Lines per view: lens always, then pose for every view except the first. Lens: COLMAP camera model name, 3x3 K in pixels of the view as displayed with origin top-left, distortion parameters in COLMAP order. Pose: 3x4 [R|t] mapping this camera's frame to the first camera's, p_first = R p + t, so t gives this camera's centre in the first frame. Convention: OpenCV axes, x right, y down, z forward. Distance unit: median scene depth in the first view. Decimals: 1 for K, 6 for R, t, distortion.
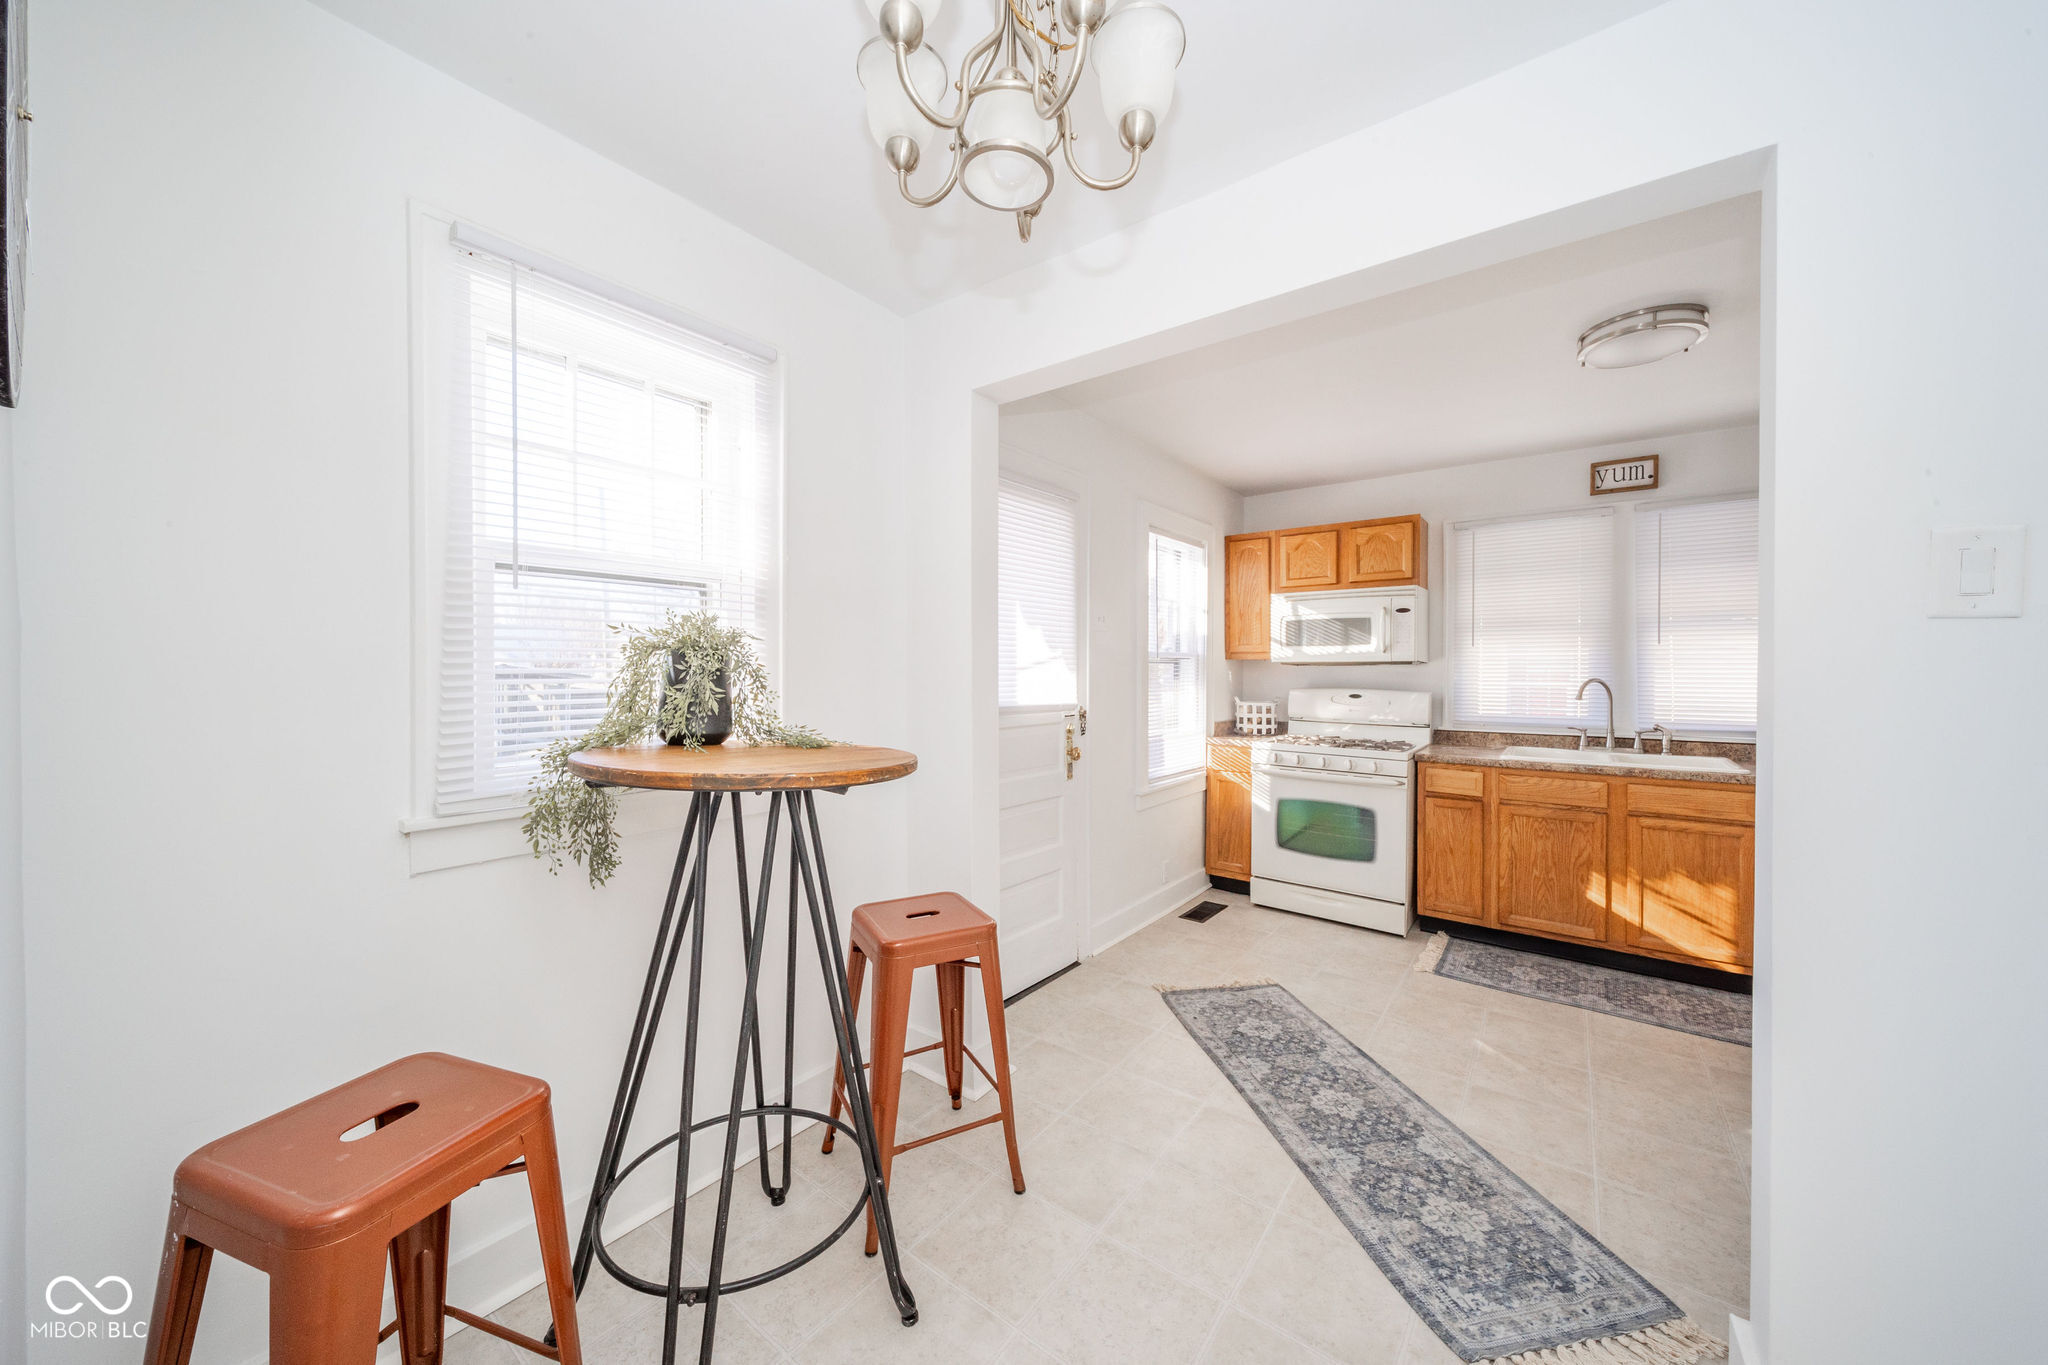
lens RADIAL K [[714.2, 0, 1027.9], [0, 714.2, 672.0], [0, 0, 1]] dist [0.000579, -0.000022]
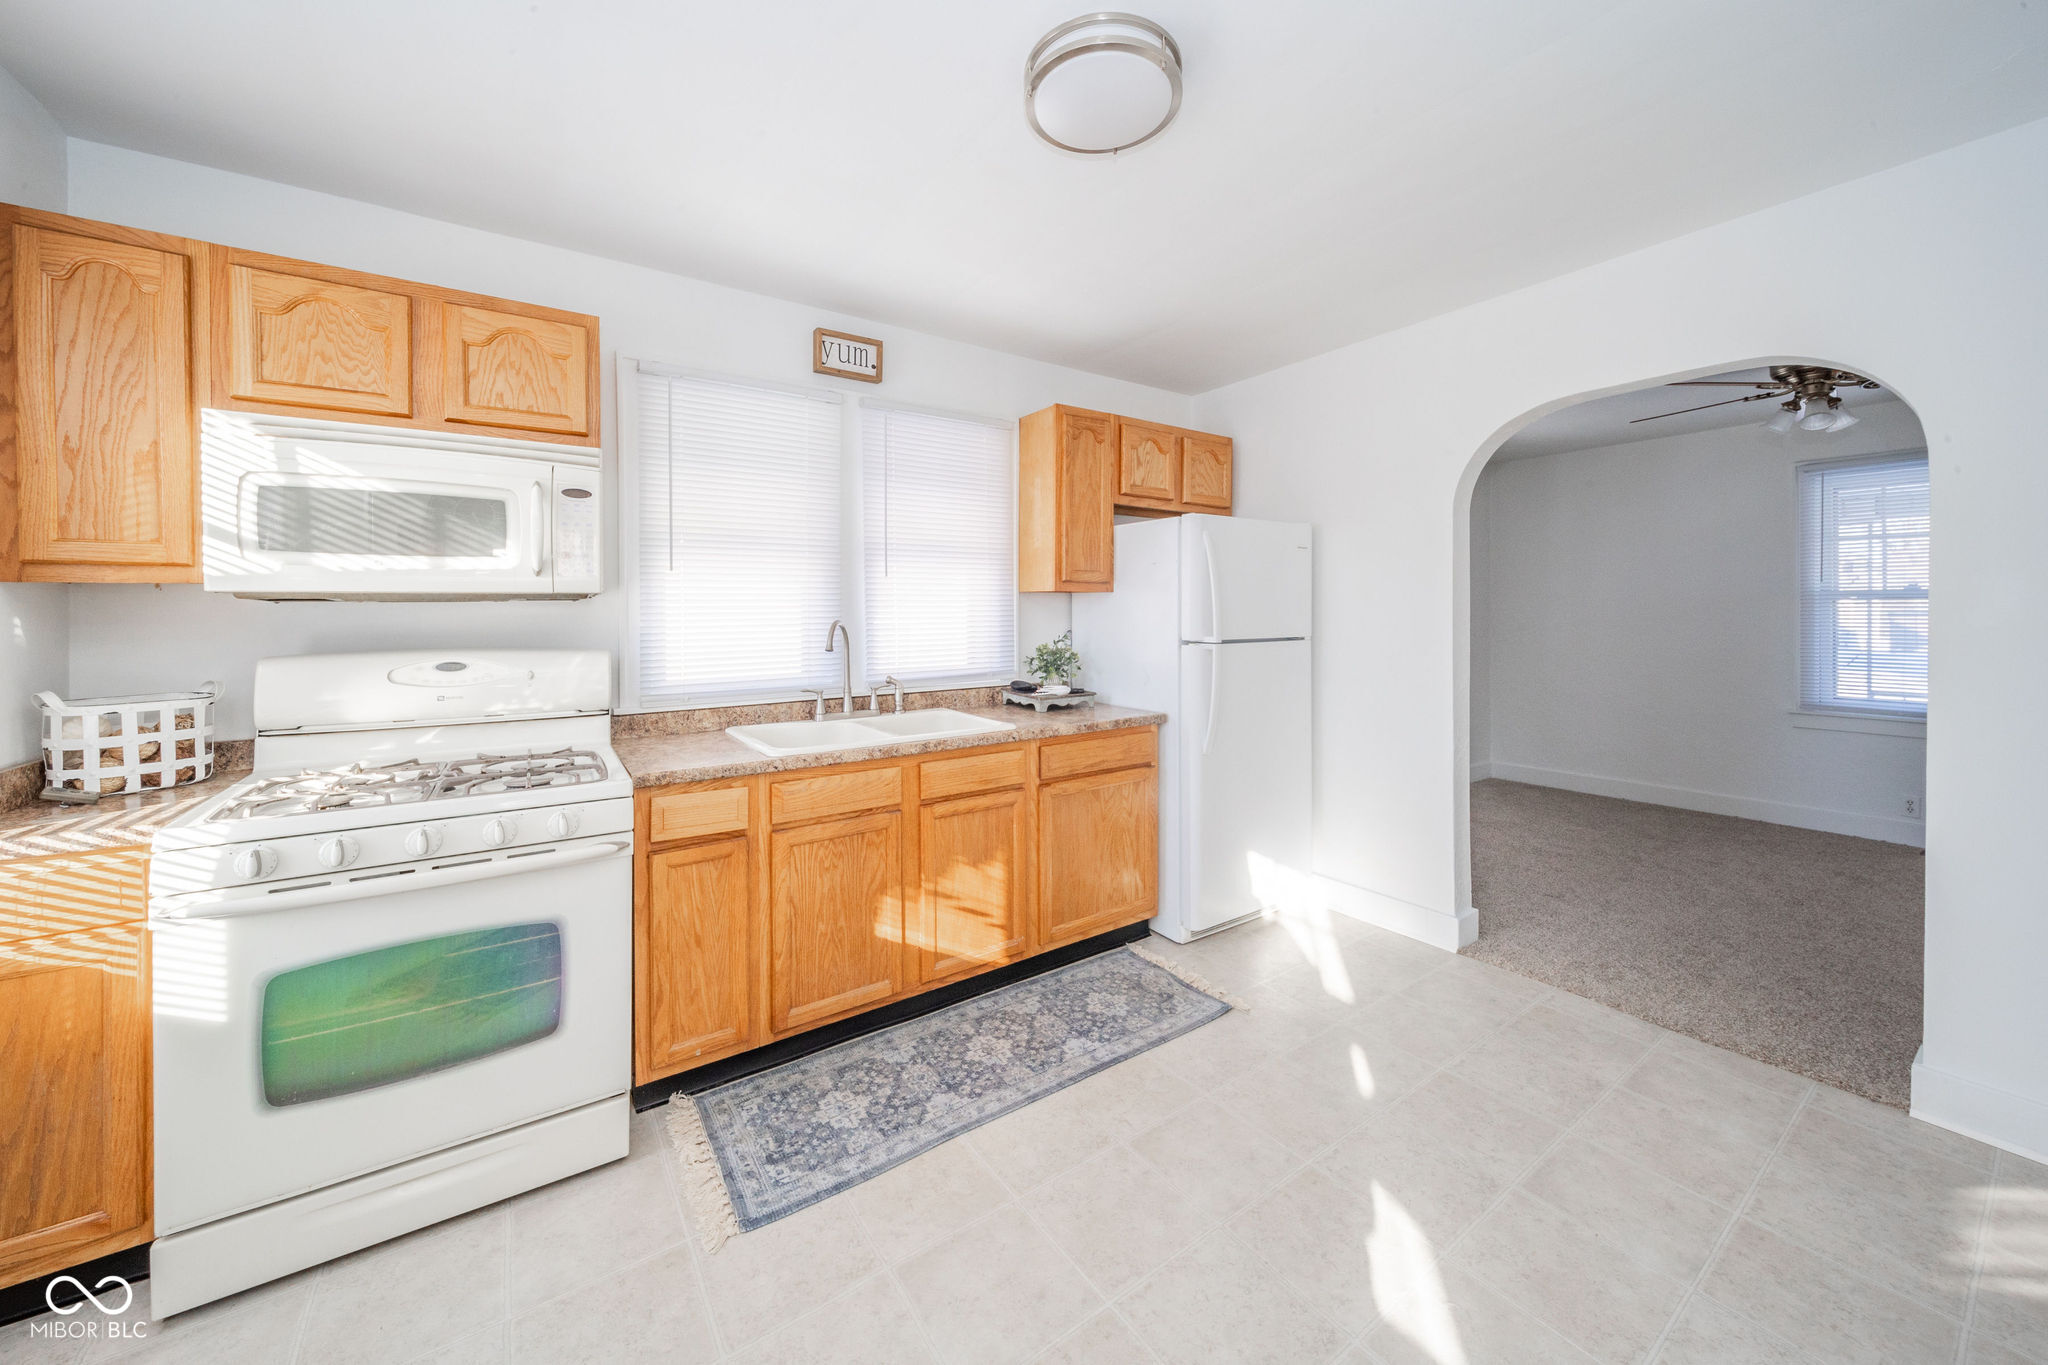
lens RADIAL K [[739.3, 0, 1024.2], [0, 739.3, 614.6], [0, 0, 1]] dist [-0.001303, -0.000234]
pose [[0.315804, -0.008065, 0.948790, 0.140579], [0.010789, 0.999930, 0.004909, 0.001420], [-0.948763, 0.008686, 0.315869, 0.593405]]
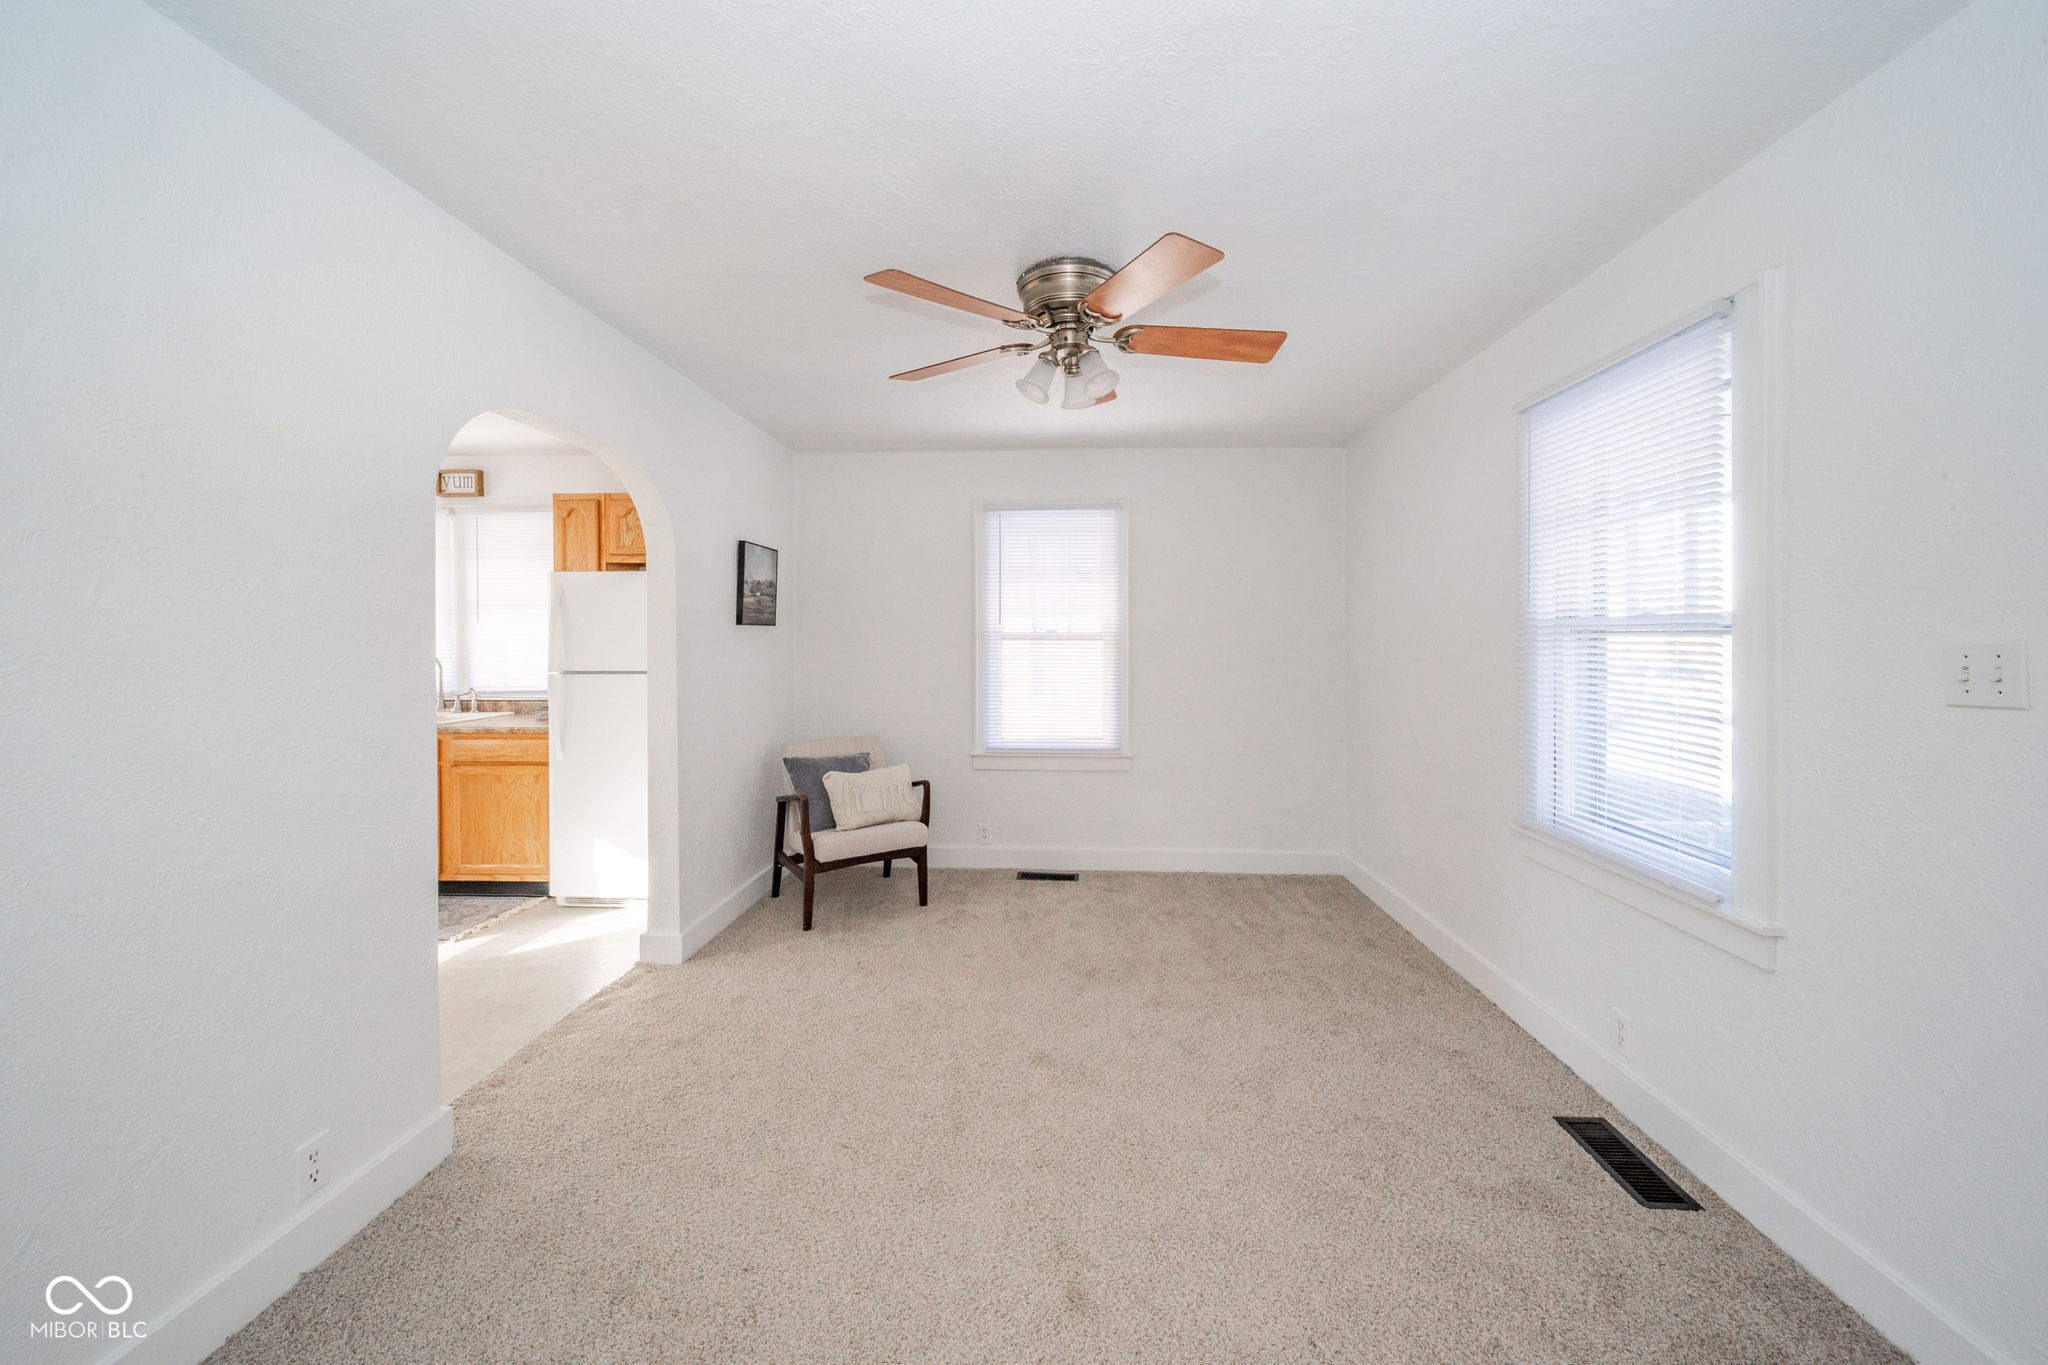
lens RADIAL K [[737.4, 0, 1027.1], [0, 737.4, 636.9], [0, 0, 1]] dist [-0.000150, -0.000091]
pose [[0.816451, -0.005493, 0.577389, 0.930655], [0.007552, 0.999971, -0.001165, -0.006233], [-0.577366, 0.005312, 0.816468, -0.594853]]
